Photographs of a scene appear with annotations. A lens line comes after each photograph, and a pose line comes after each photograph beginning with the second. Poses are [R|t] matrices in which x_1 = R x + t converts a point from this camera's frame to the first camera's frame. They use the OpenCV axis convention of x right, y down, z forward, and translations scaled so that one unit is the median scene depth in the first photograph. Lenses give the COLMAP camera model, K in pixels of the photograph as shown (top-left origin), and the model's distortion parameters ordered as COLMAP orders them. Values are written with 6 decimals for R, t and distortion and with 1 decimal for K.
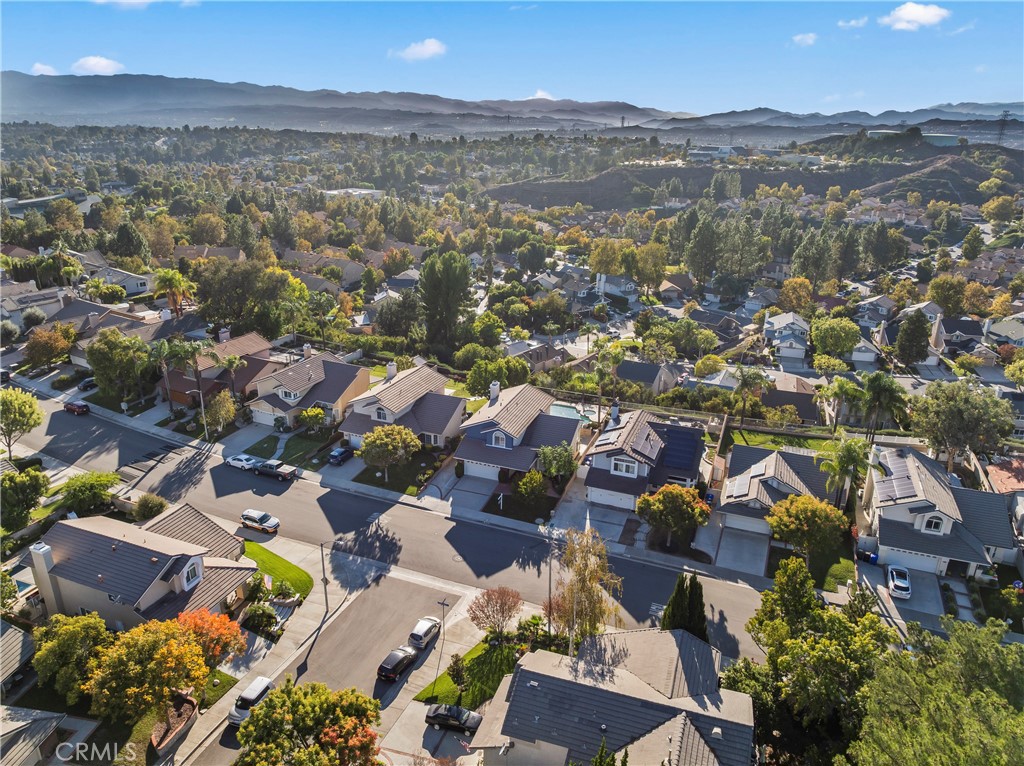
lens RADIAL K [[717.8, 0, 514.7], [0, 717.8, 381.1], [0, 0, 1]] dist [-0.037647, 0.000232]
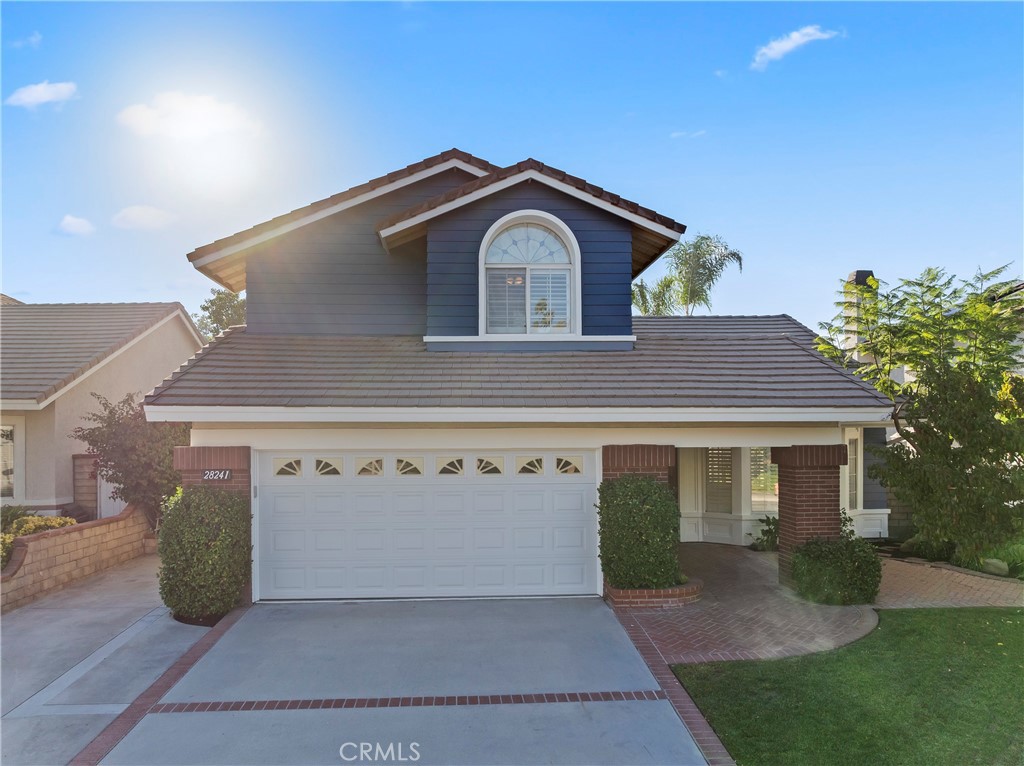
lens RADIAL K [[734.9, 0, 503.7], [0, 734.9, 440.6], [0, 0, 1]] dist [-0.046913, 0.005119]
pose [[0.913855, -0.016458, 0.405707, -0.030994], [0.155238, 0.937432, -0.311644, 0.057337], [-0.375194, 0.347779, 0.859232, 0.339833]]
